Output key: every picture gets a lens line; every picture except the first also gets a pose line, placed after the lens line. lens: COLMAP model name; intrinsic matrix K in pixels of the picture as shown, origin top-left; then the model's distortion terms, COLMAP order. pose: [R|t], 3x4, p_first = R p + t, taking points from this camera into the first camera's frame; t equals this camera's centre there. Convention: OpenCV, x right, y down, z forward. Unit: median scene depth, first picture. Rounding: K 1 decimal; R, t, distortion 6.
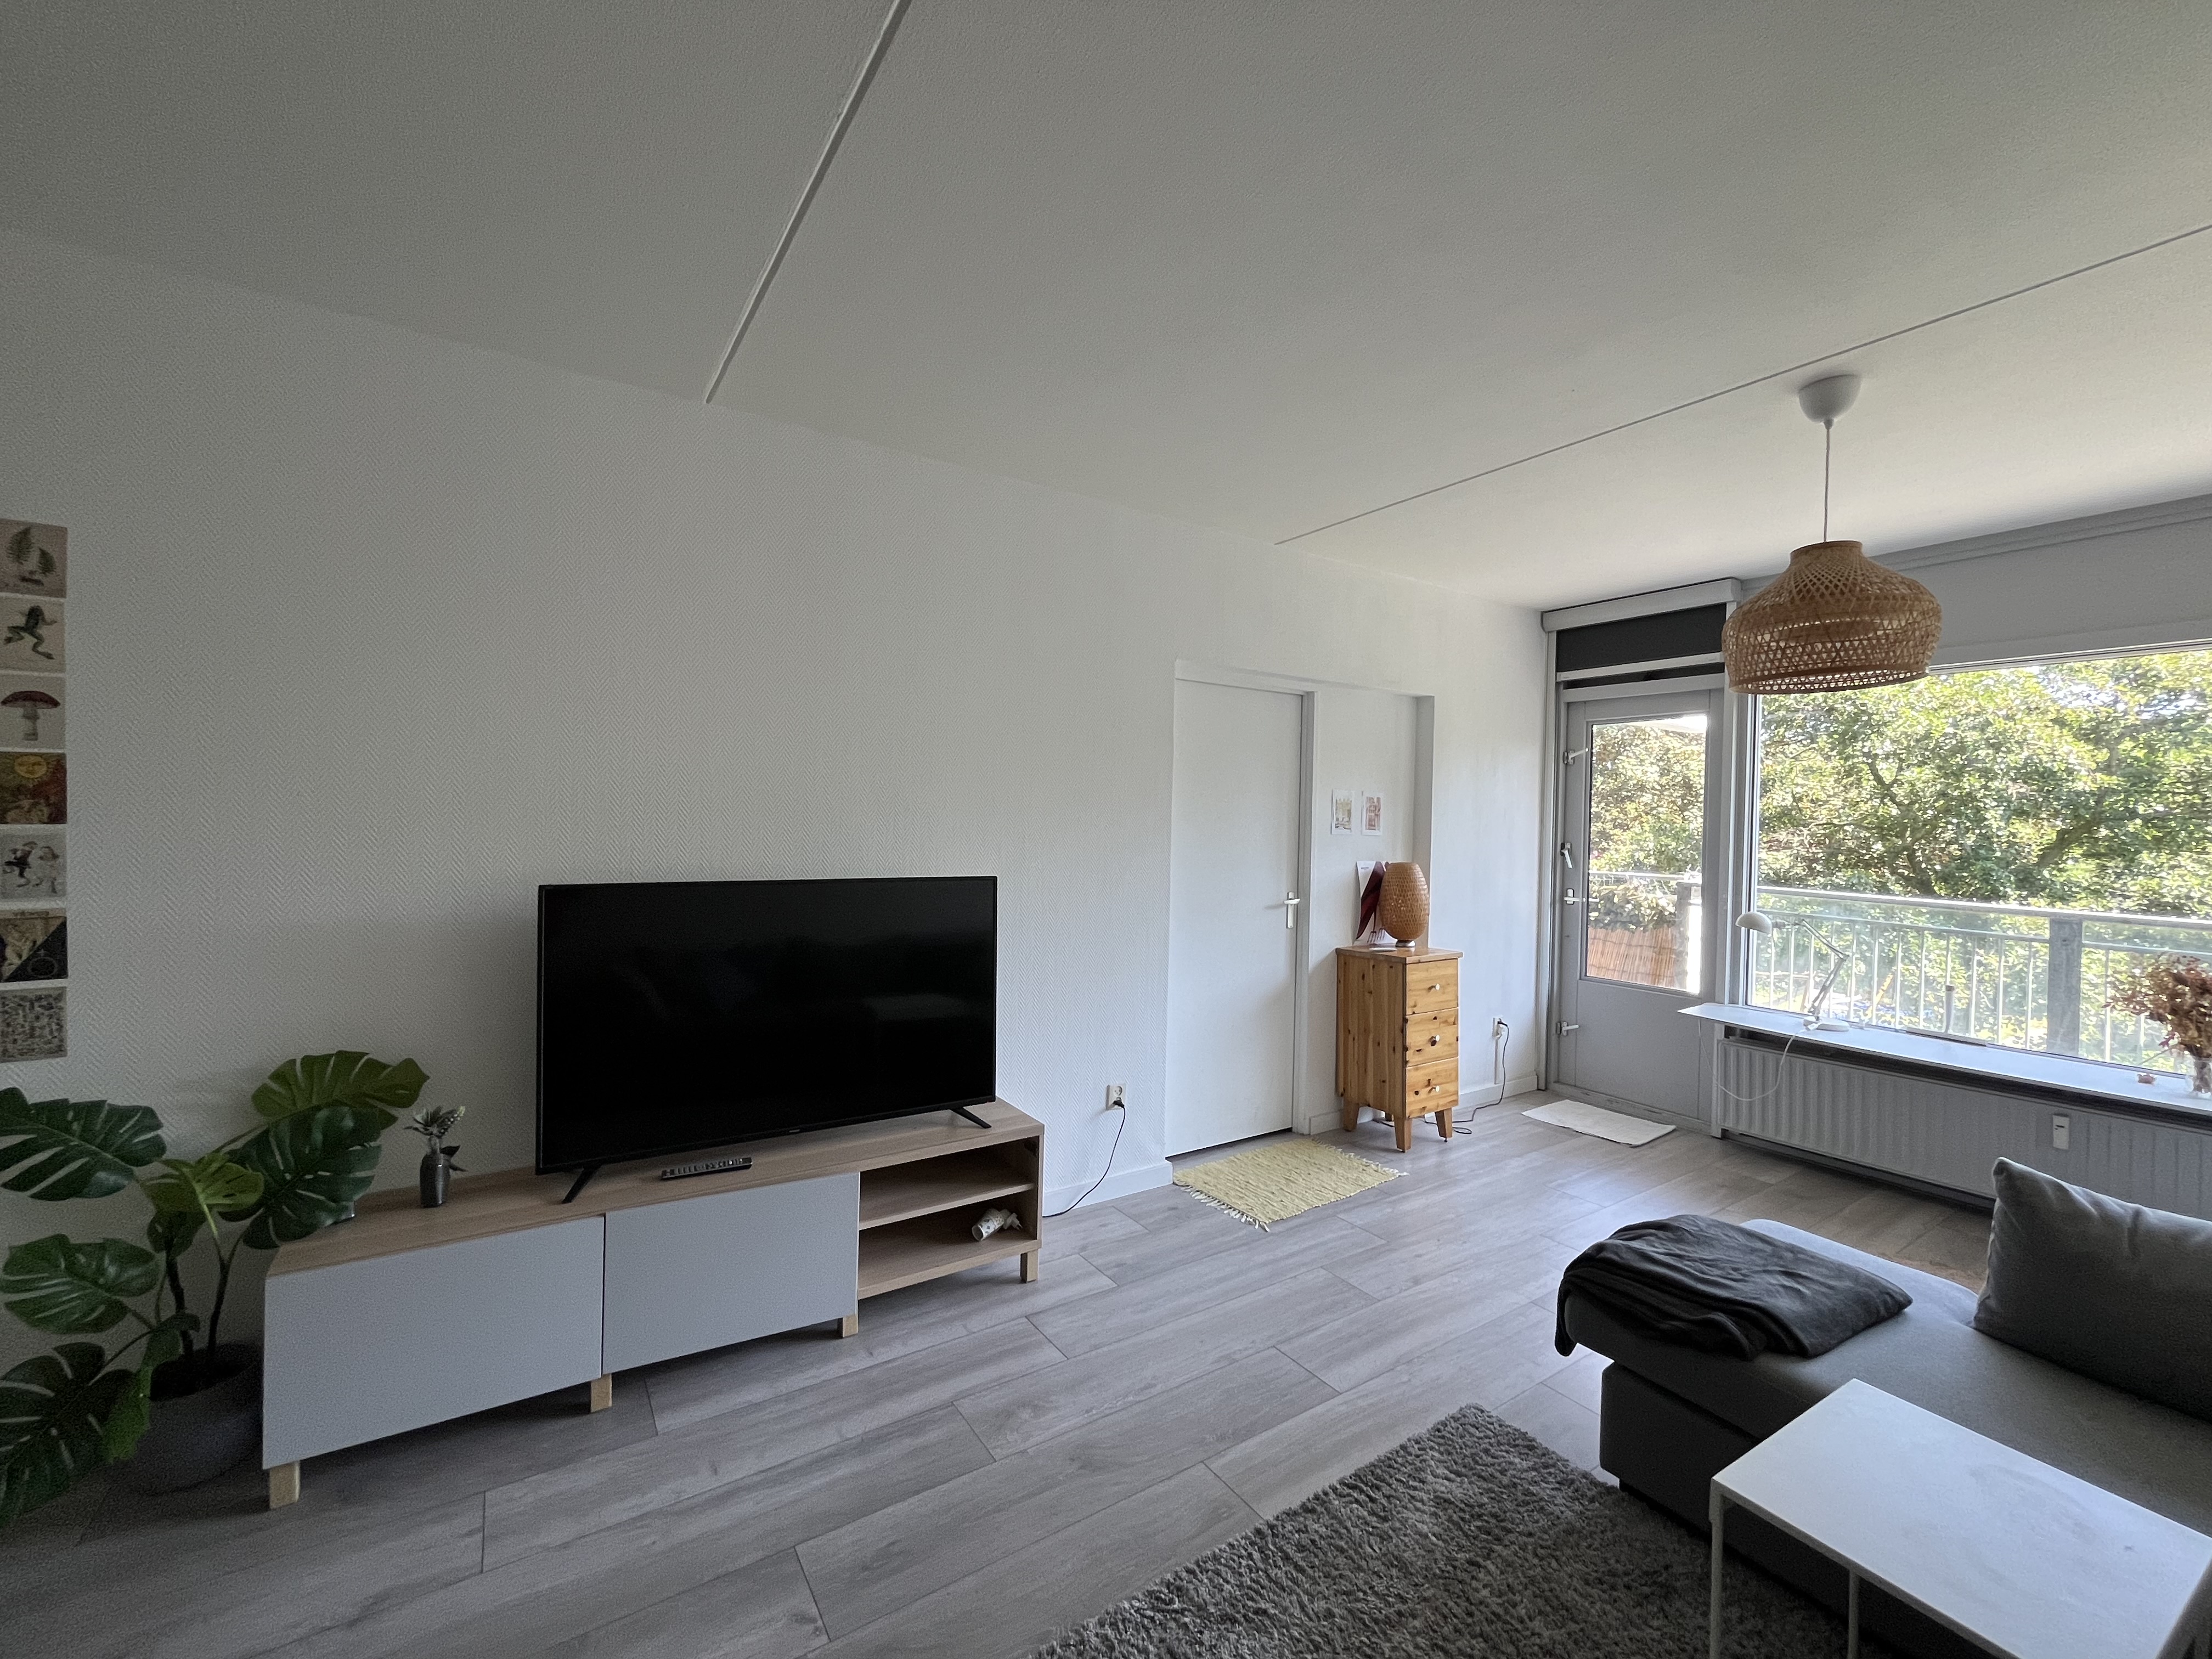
lens RADIAL K [[905.8, 0, 1102.0], [0, 905.8, 830.6], [0, 0, 1]] dist [-0.001312, -0.000365]
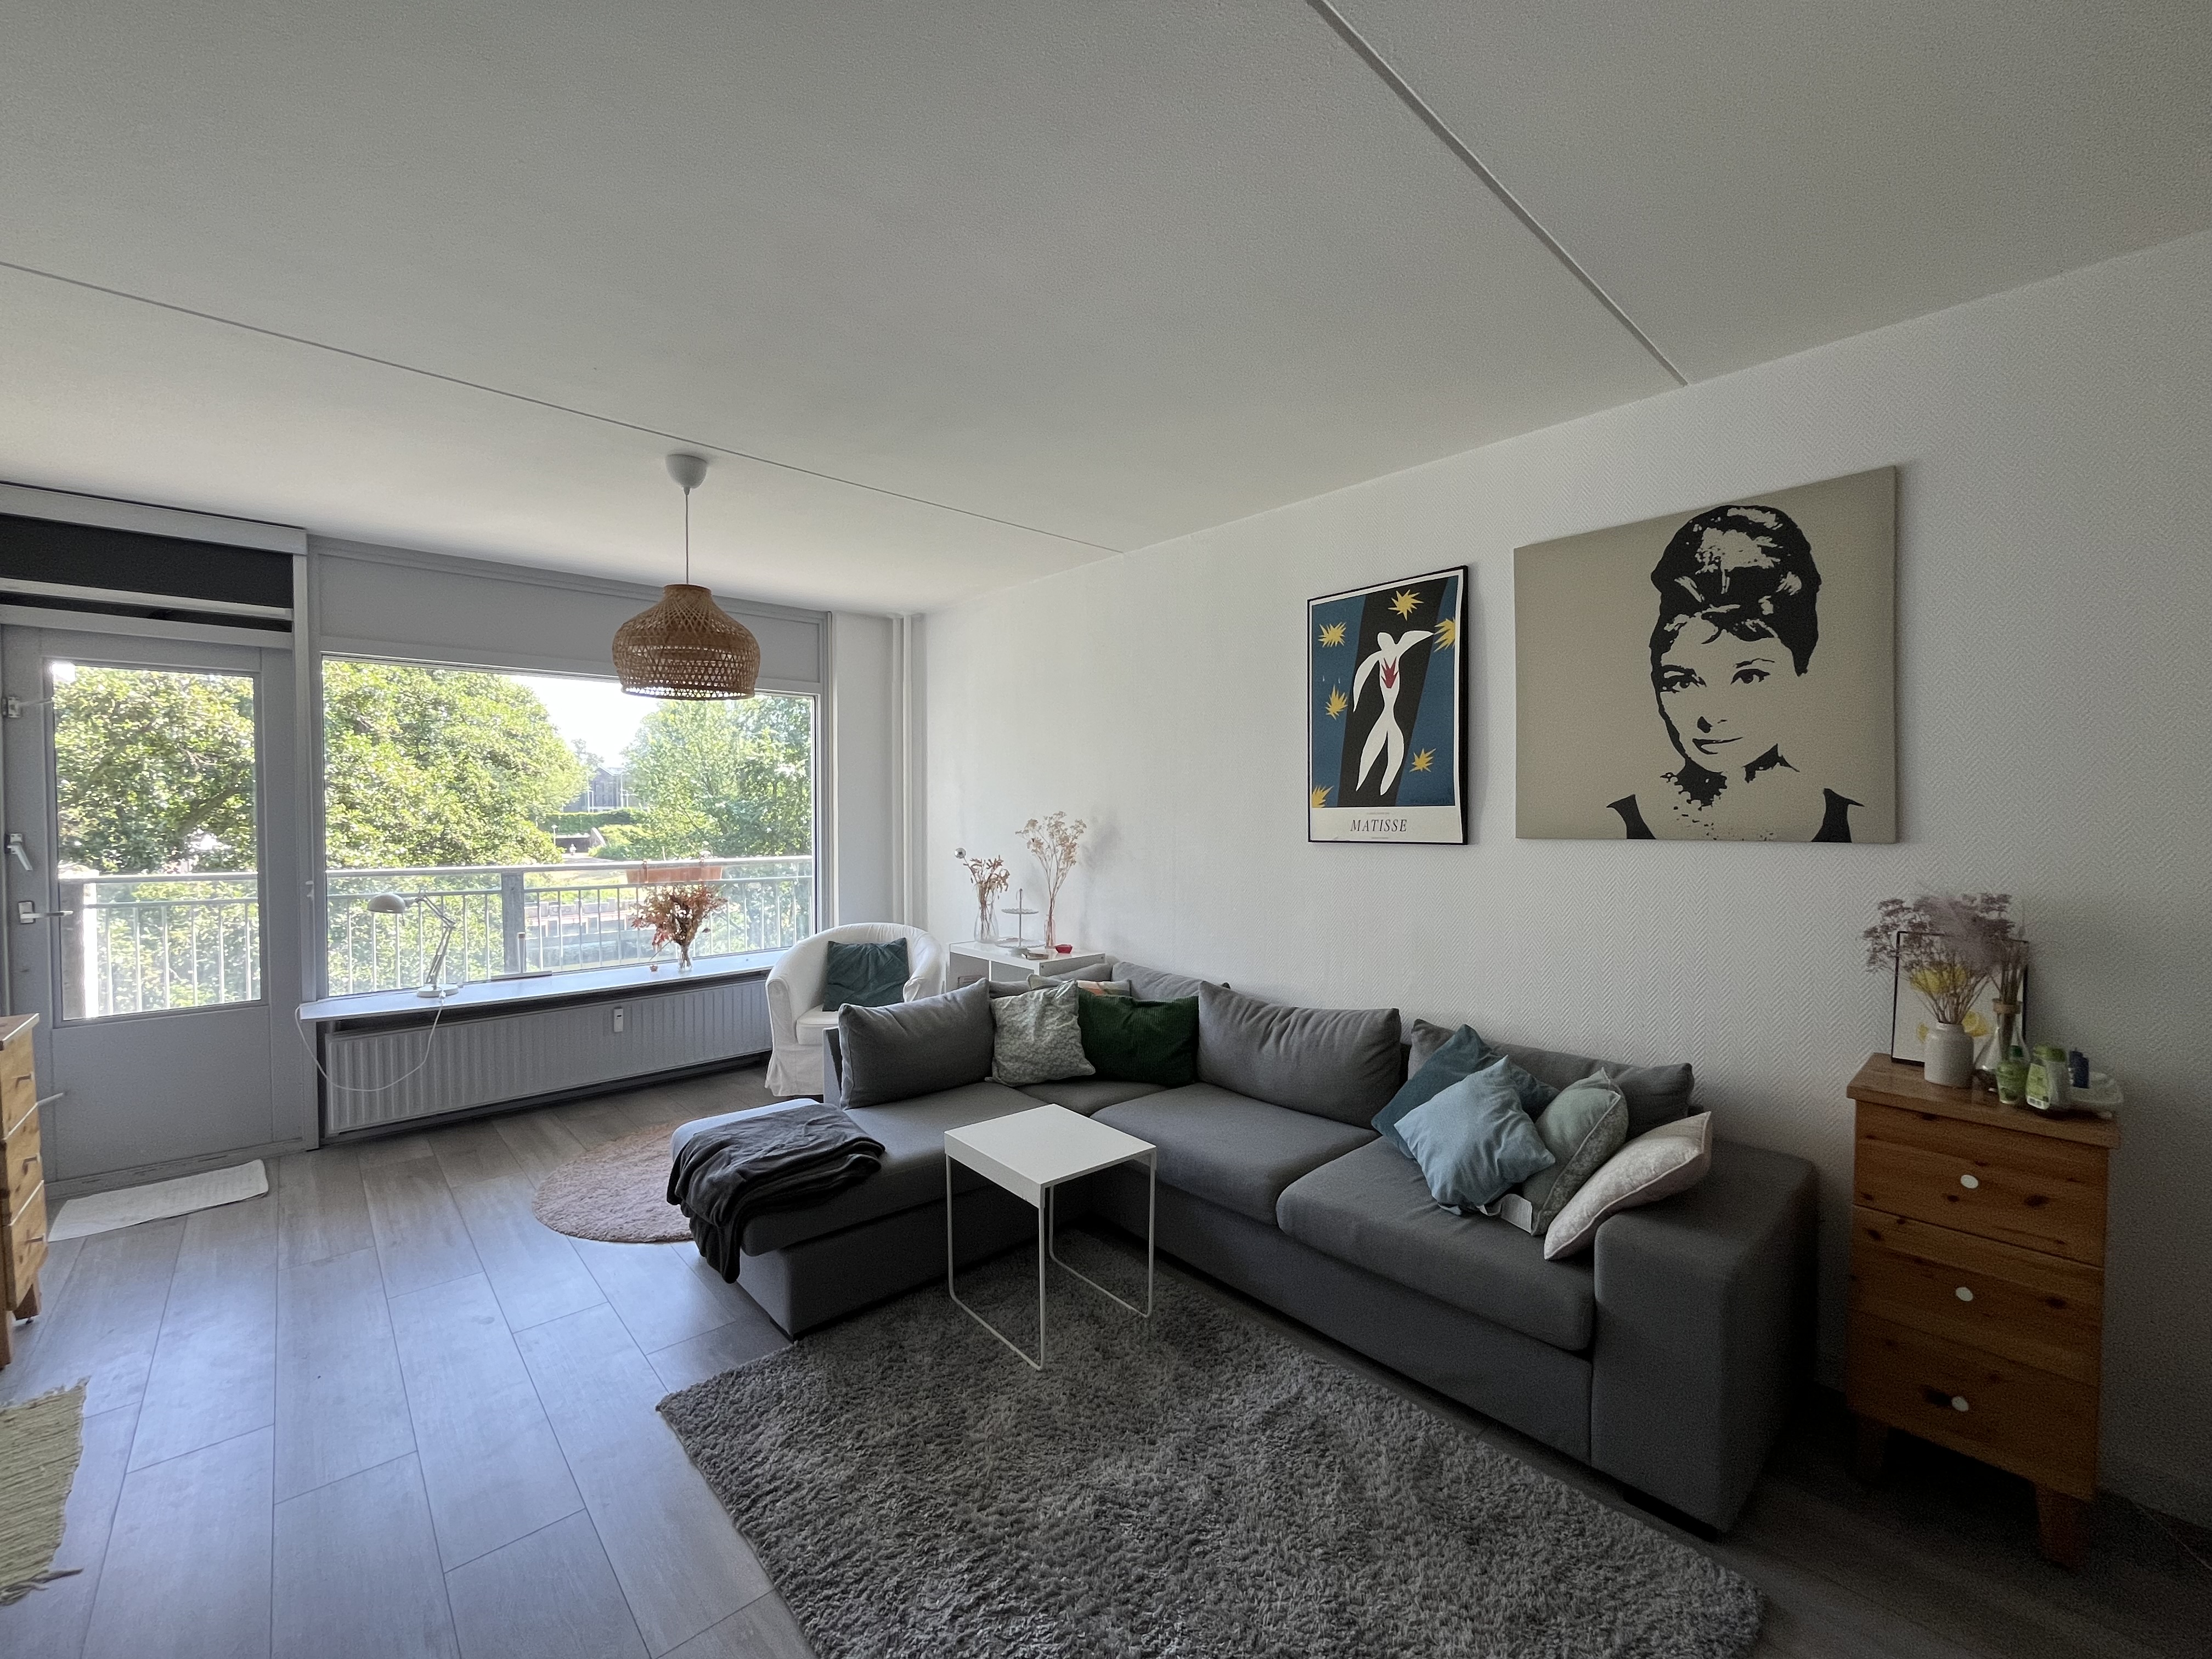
lens RADIAL K [[905.8, 0, 1102.0], [0, 905.8, 830.6], [0, 0, 1]] dist [-0.001312, -0.000365]
pose [[-0.155880, -0.046227, 0.986694, -0.379092], [0.010276, 0.998774, 0.048416, -0.018064], [-0.987723, 0.017686, -0.155214, 0.417717]]
